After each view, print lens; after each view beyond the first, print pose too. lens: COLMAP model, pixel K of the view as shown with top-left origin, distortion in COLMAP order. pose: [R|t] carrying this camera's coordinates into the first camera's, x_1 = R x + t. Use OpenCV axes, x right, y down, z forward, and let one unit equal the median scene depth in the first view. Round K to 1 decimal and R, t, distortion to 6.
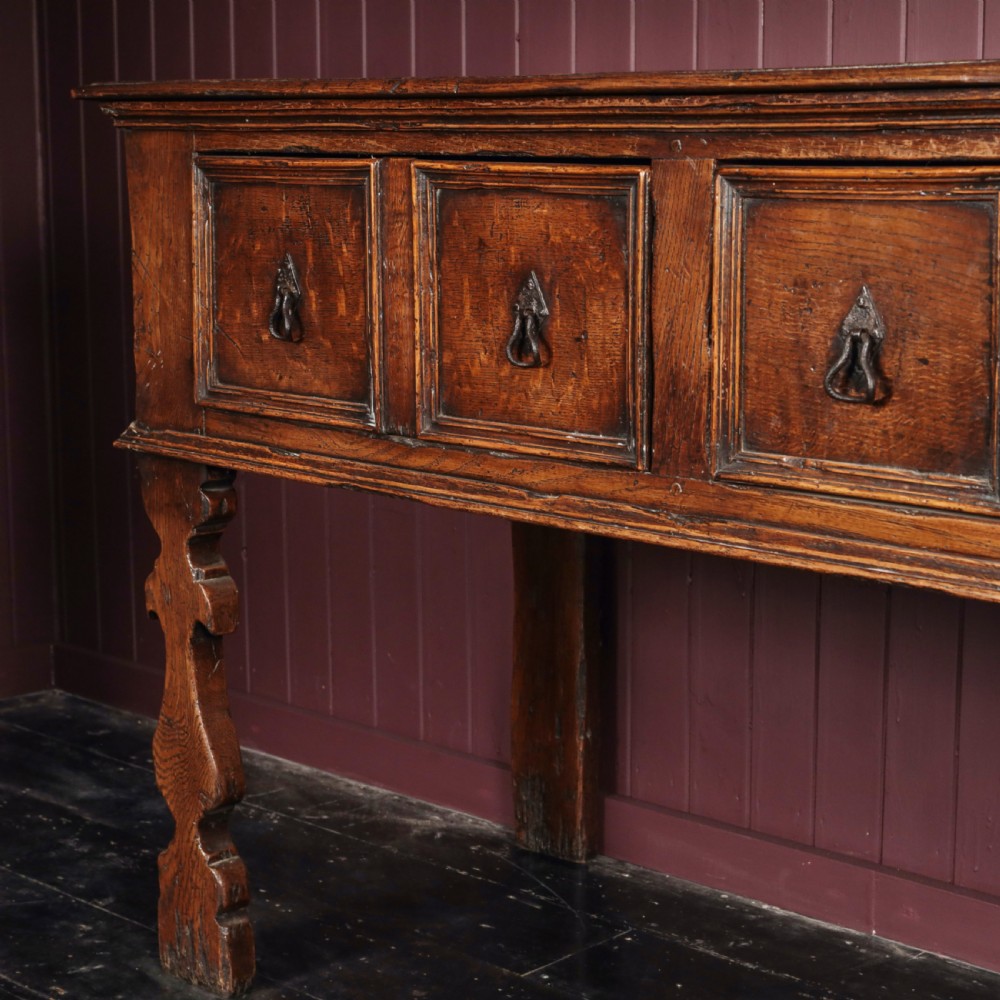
lens RADIAL K [[2270.9, 0, 367.6], [0, 2270.9, 525.3], [0, 0, 1]] dist [-0.011381, 0.007068]
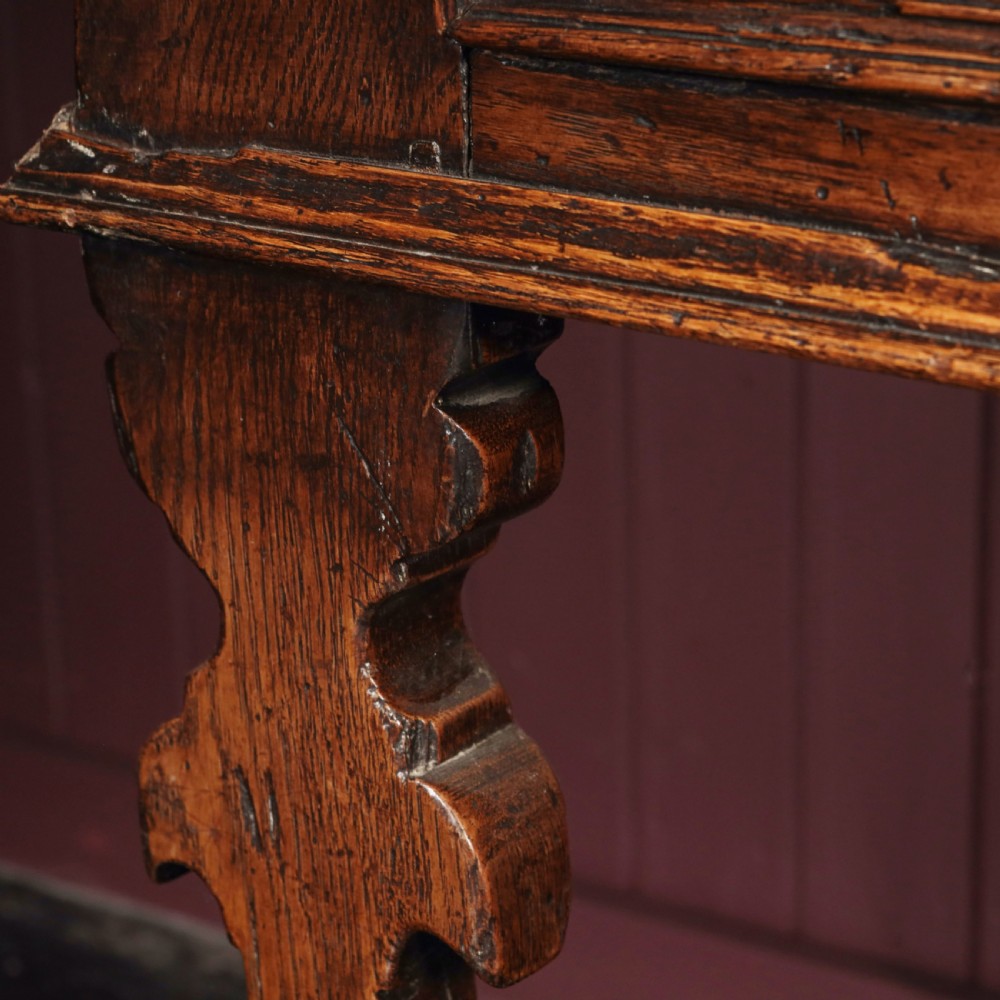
lens RADIAL K [[3339.2, 0, 500.0], [0, 3339.2, 500.0], [0, 0, 1]] dist [0.031787, 0.146371]
pose [[0.973109, -0.083326, 0.214744, -0.175420], [0.052101, 0.987738, 0.147172, -0.069051], [-0.224374, -0.132026, 0.965518, 0.834778]]
